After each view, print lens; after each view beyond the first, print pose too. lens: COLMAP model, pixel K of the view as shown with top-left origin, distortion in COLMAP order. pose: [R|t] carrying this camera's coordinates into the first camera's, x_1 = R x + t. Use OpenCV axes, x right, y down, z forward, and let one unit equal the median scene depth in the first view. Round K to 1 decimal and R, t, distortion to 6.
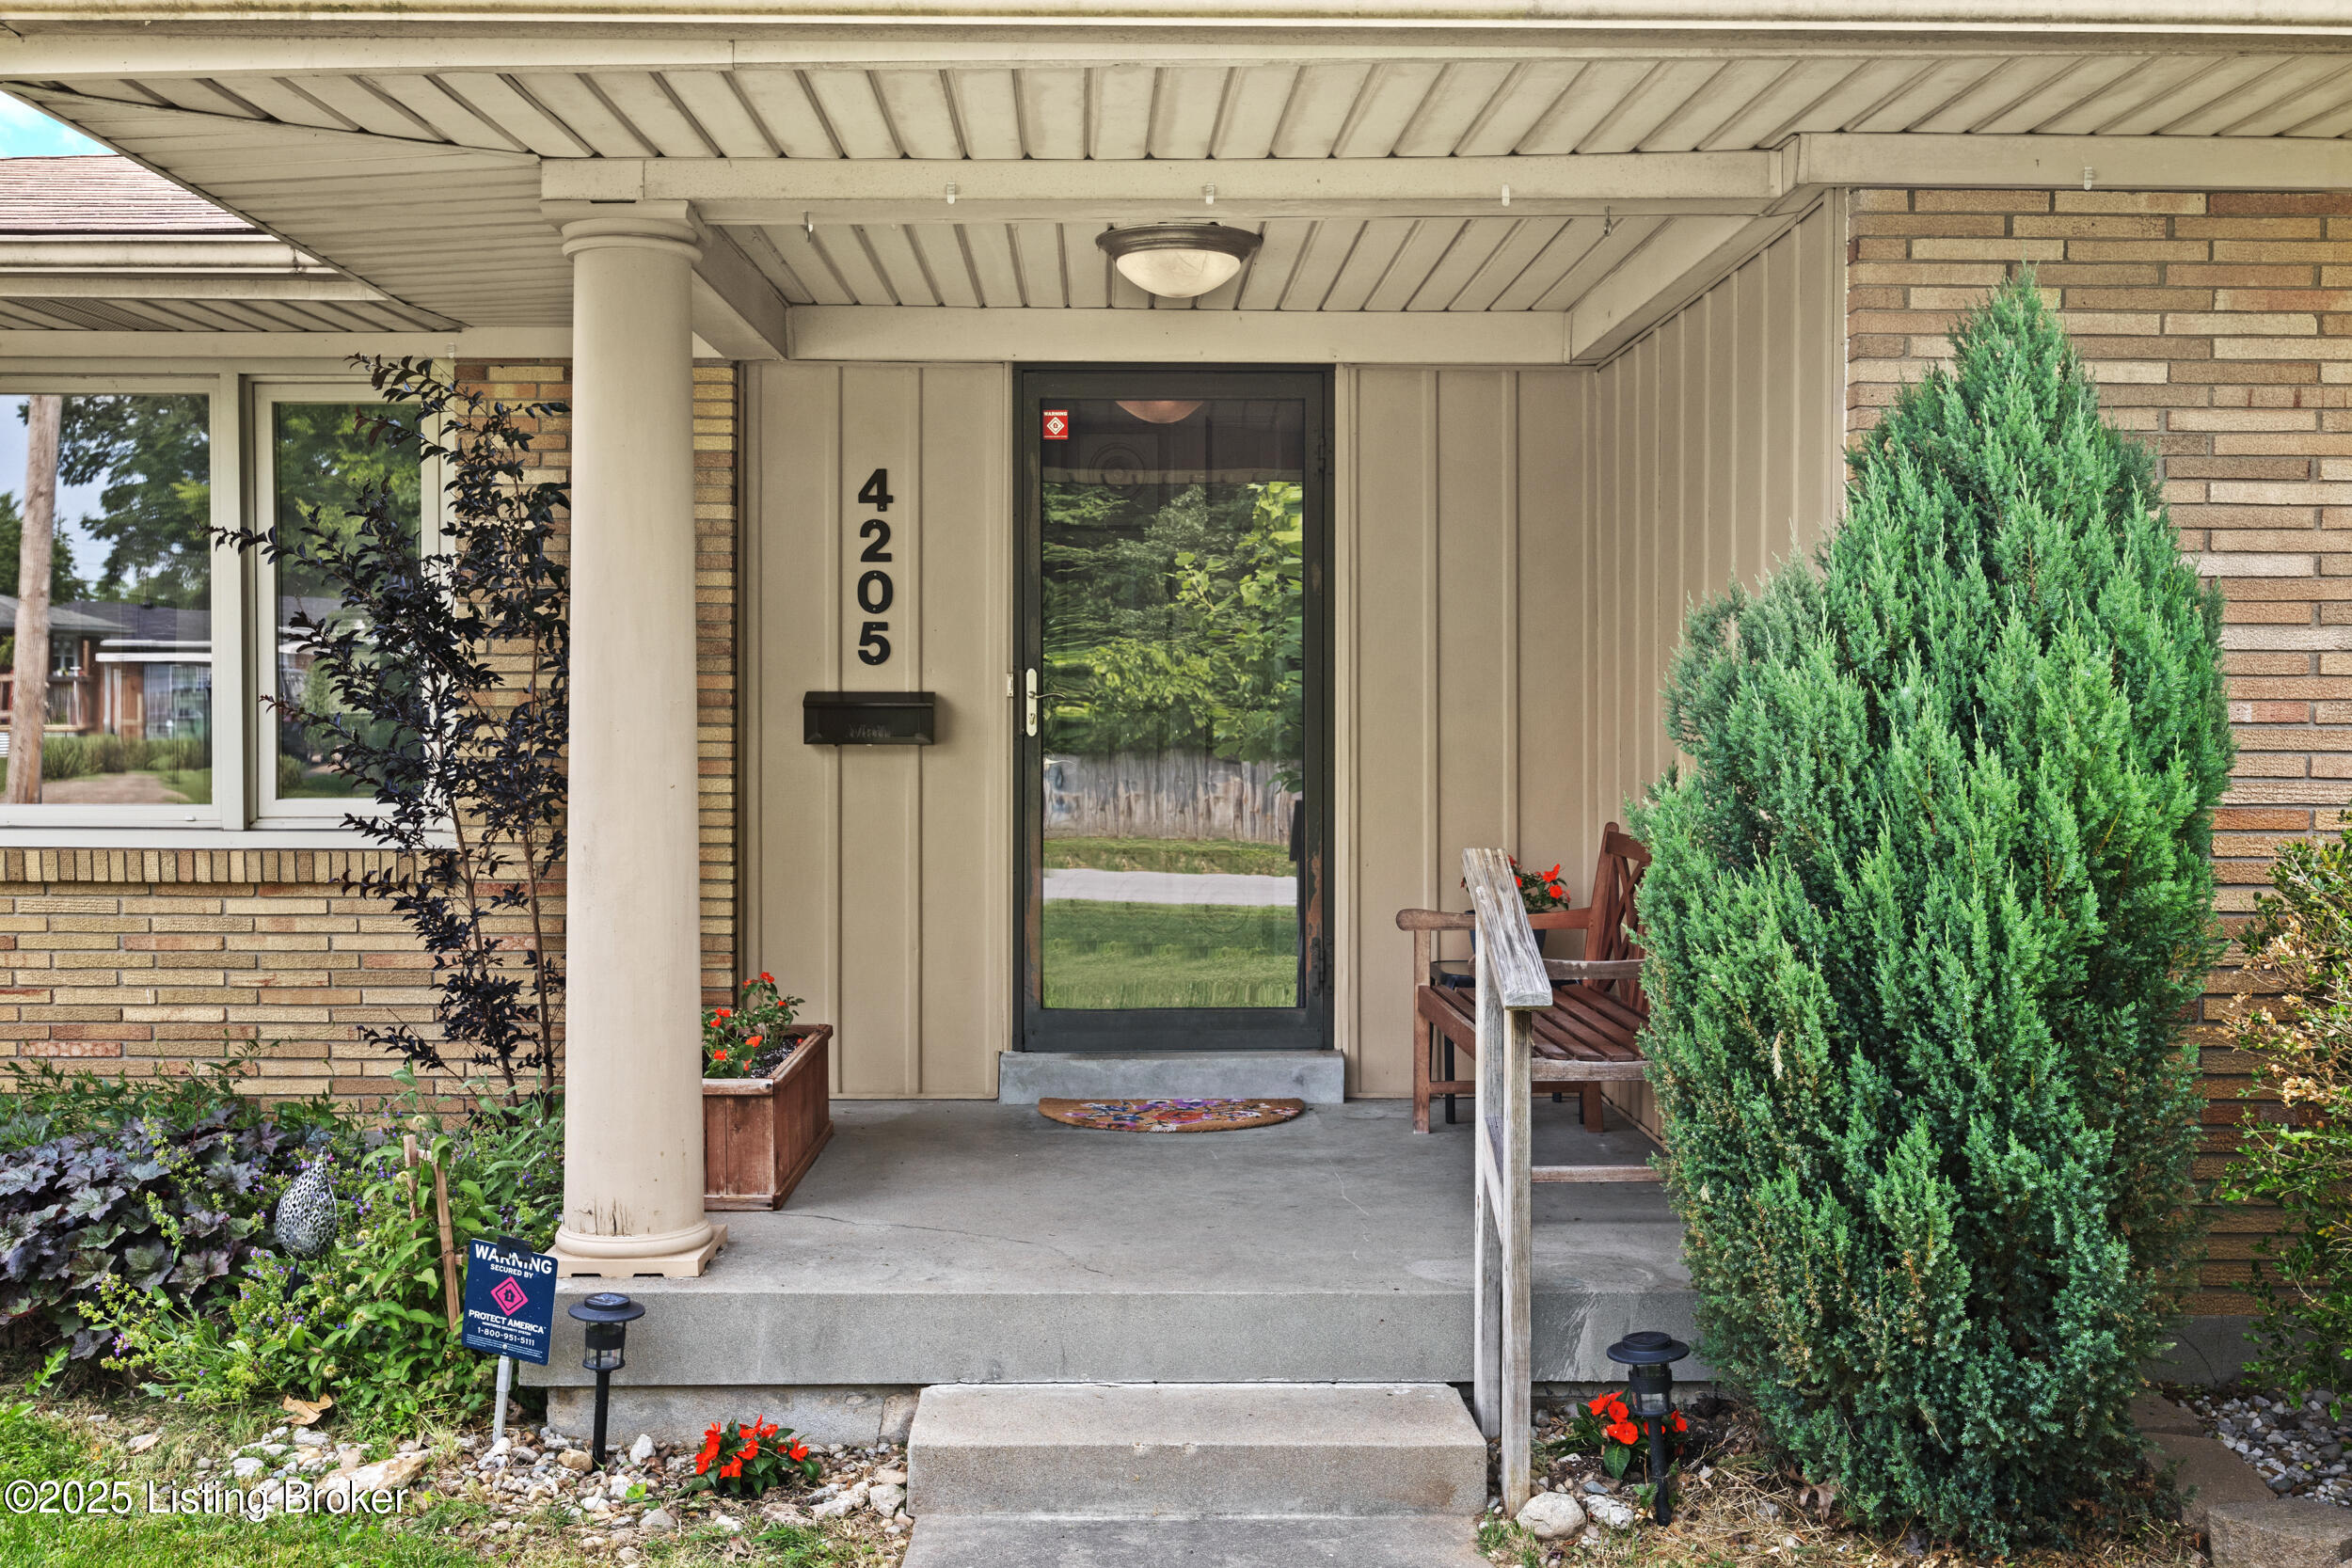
lens RADIAL K [[2244.1, 0, 1164.6], [0, 2244.1, 784.2], [0, 0, 1]] dist [0.004789, 0.000000]
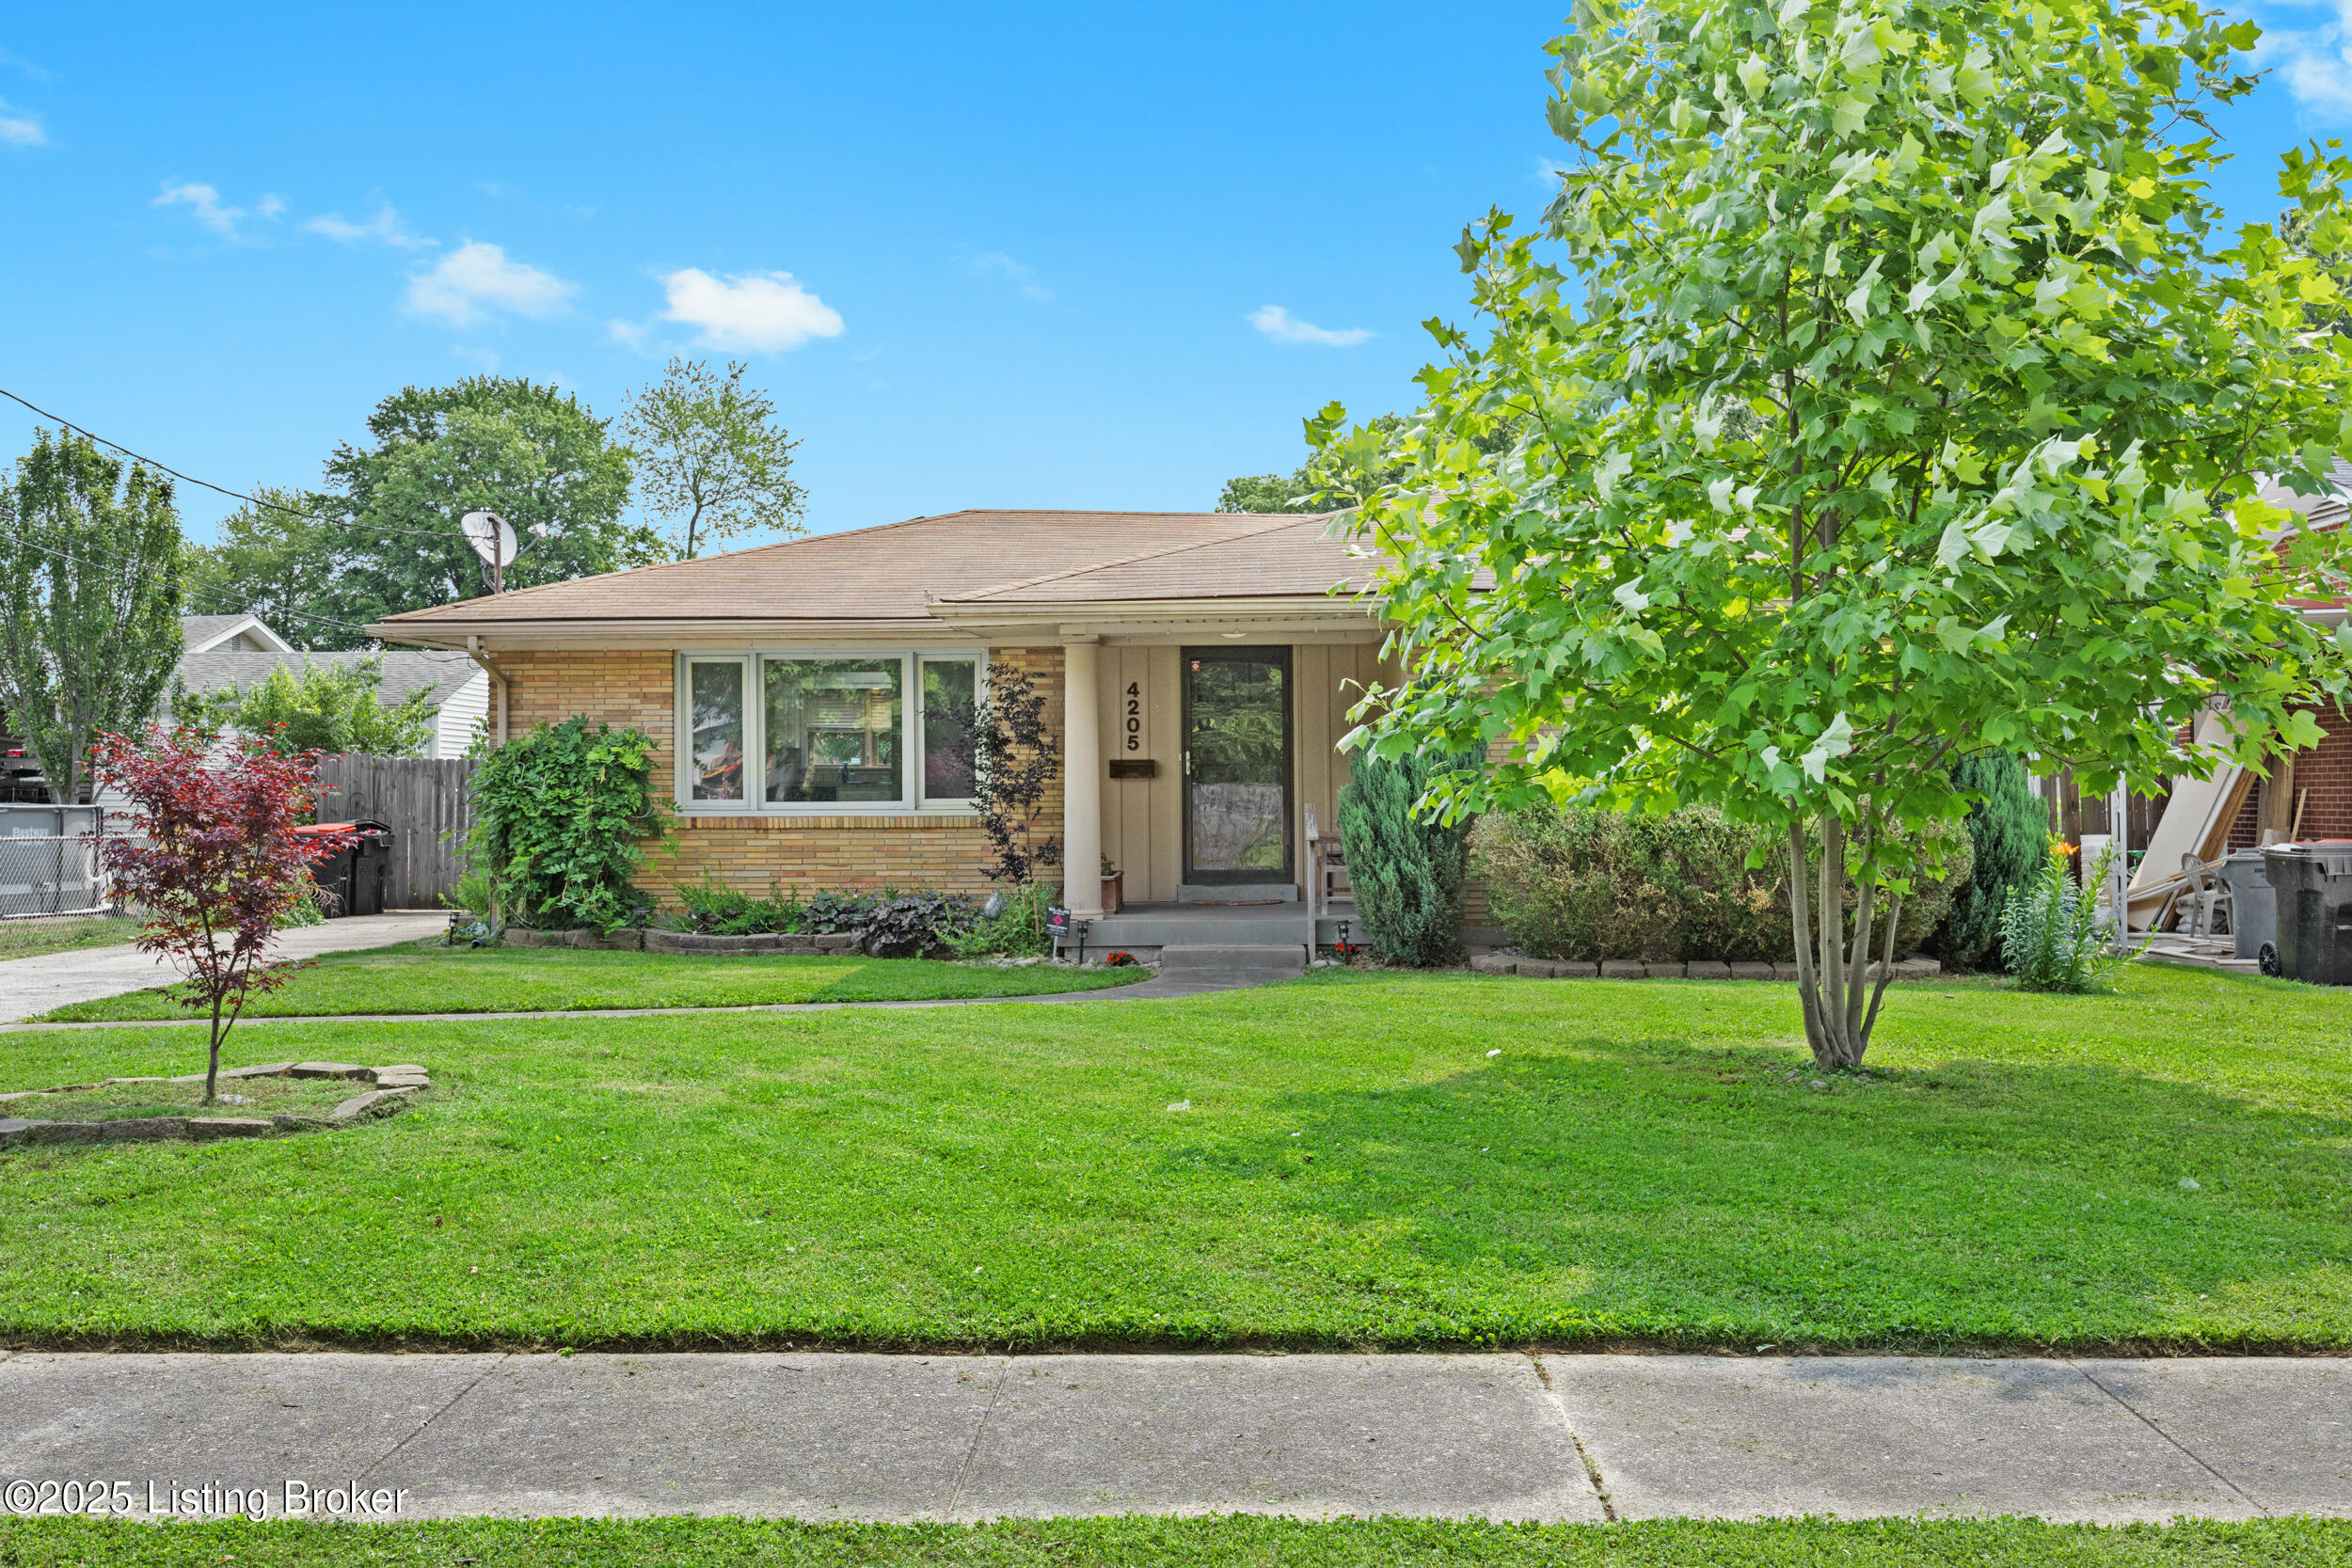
lens RADIAL K [[2244.1, 0, 1180.1], [0, 2244.1, 782.5], [0, 0, 1]] dist [0.004789, 0.000000]
pose [[0.998465, -0.009403, -0.054585, 0.088318], [0.008584, 0.999847, -0.015223, 0.032796], [0.054720, 0.014731, 0.998393, -1.889855]]
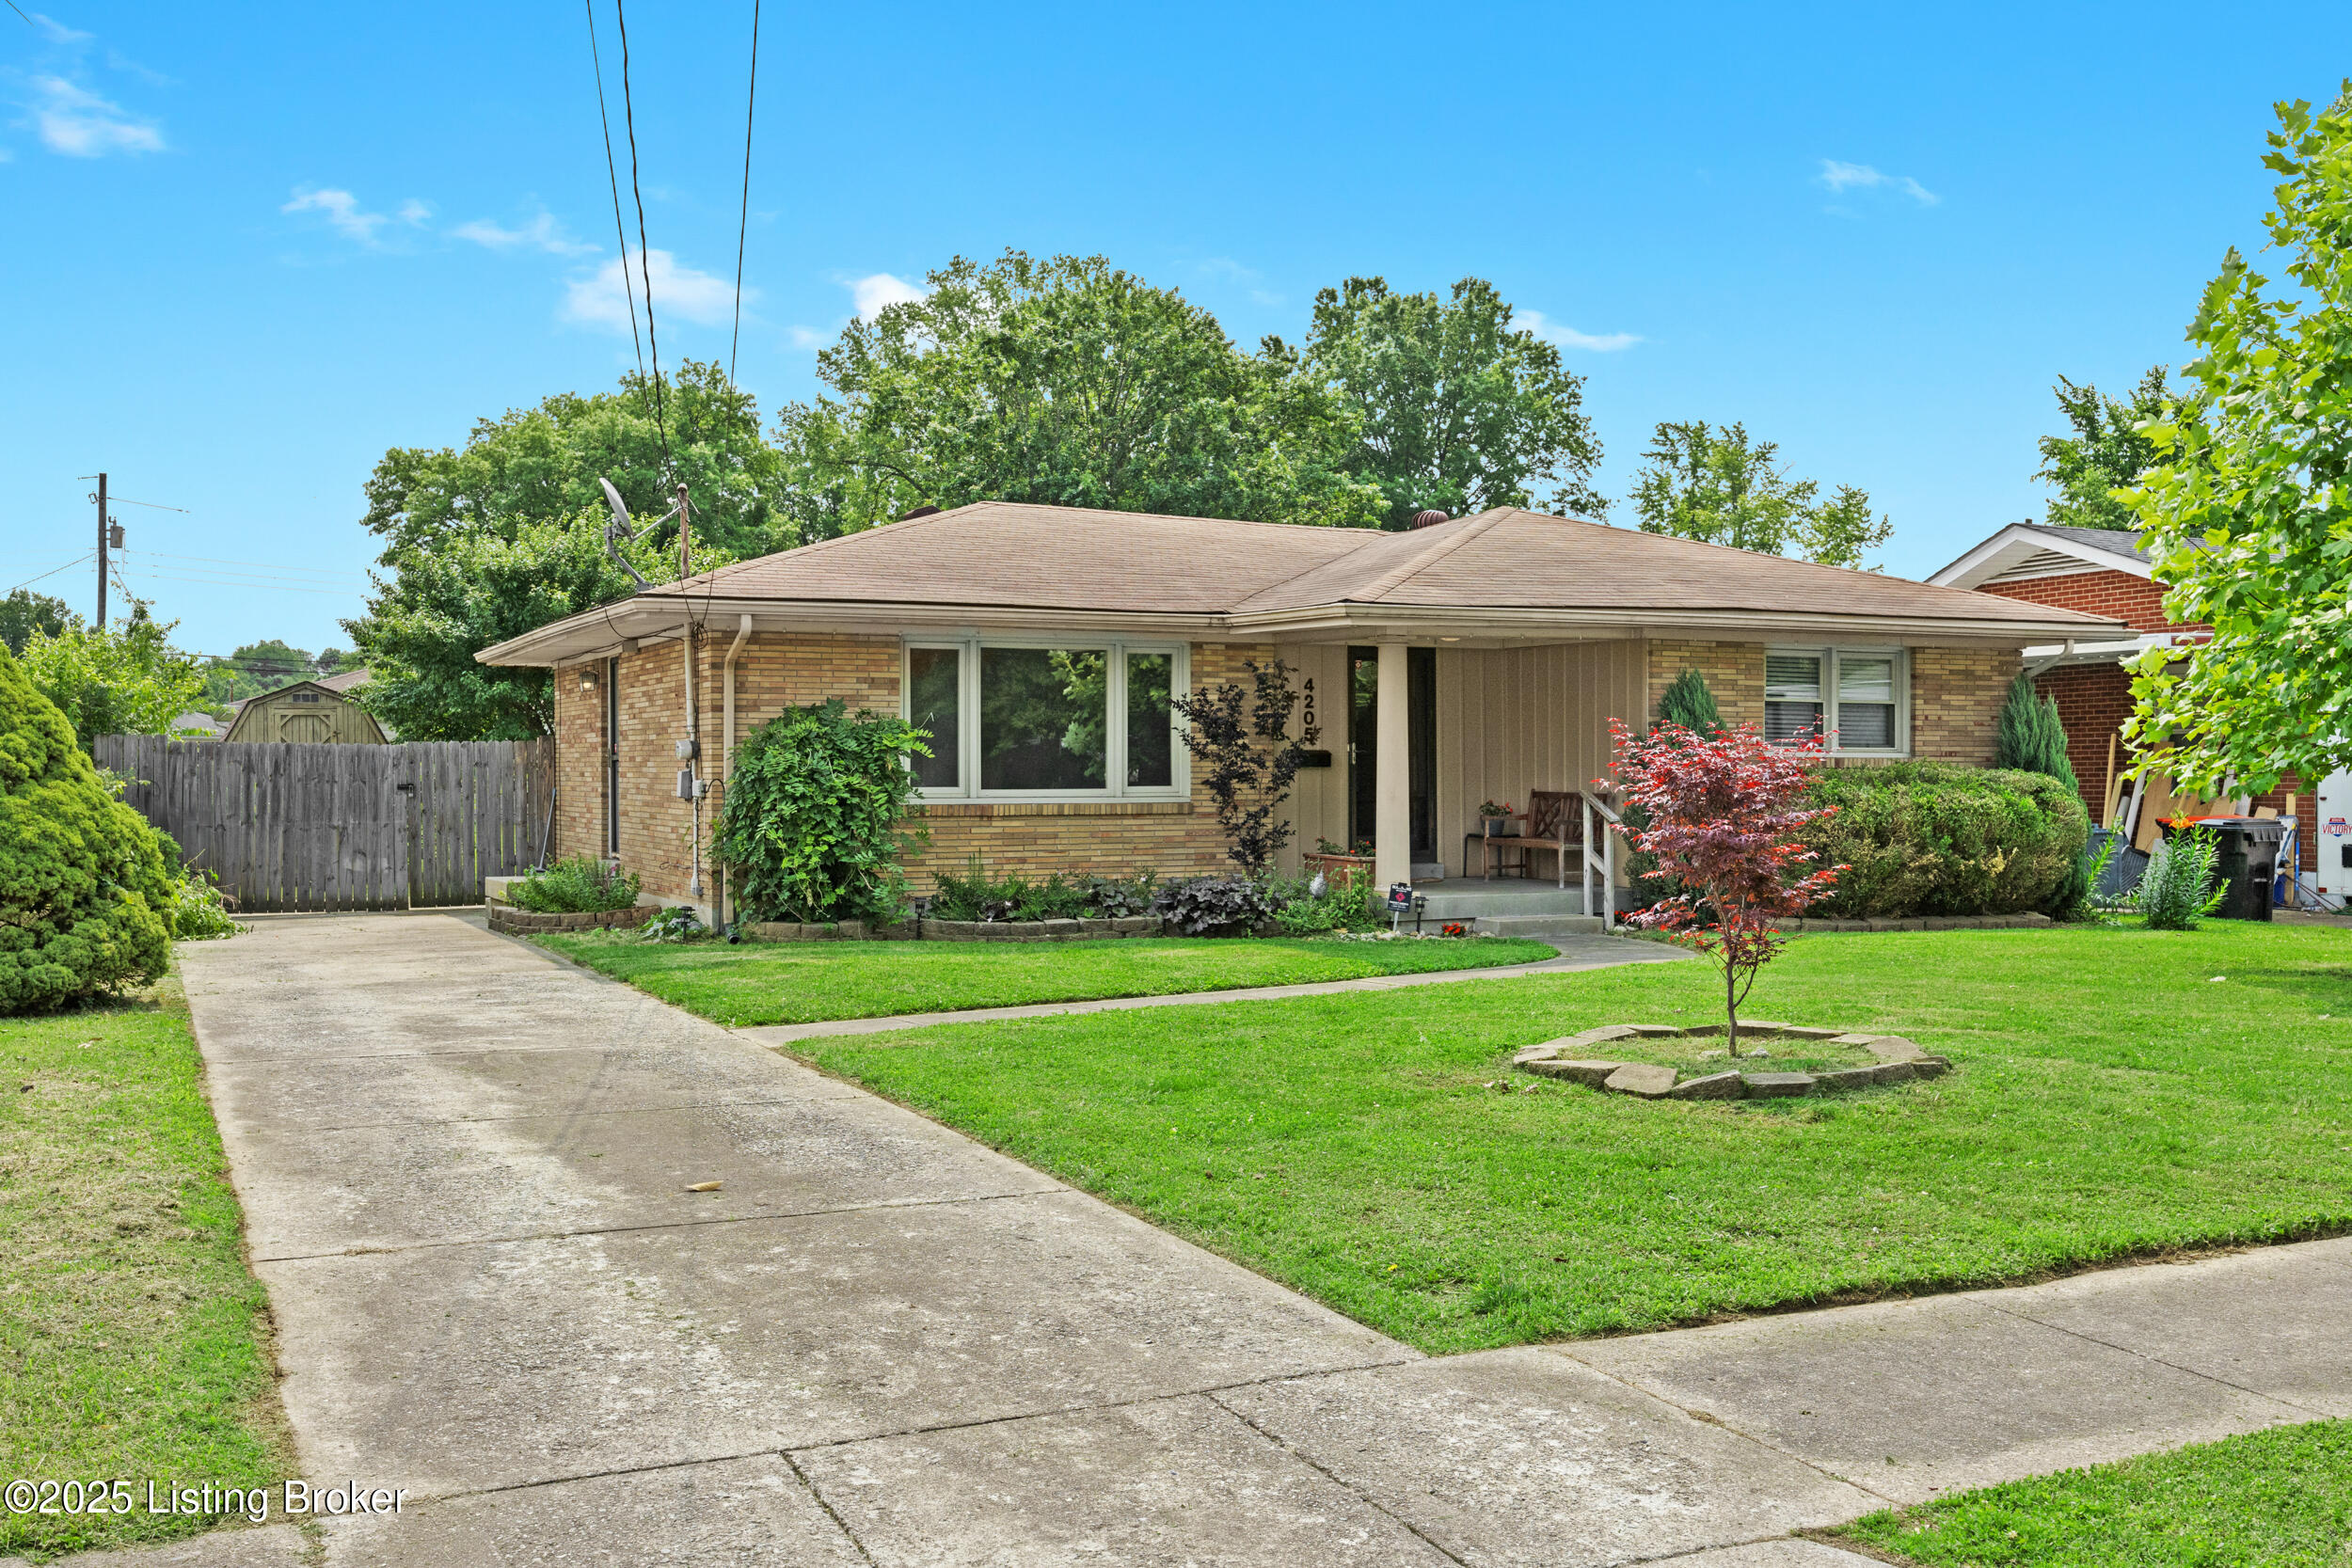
lens RADIAL K [[2244.1, 0, 1178.0], [0, 2244.1, 788.1], [0, 0, 1]] dist [0.004789, 0.000000]
pose [[0.906798, -0.008376, 0.421482, -1.626383], [0.011666, 0.999918, -0.005227, 0.025436], [-0.421404, 0.009657, 0.906822, -1.762449]]
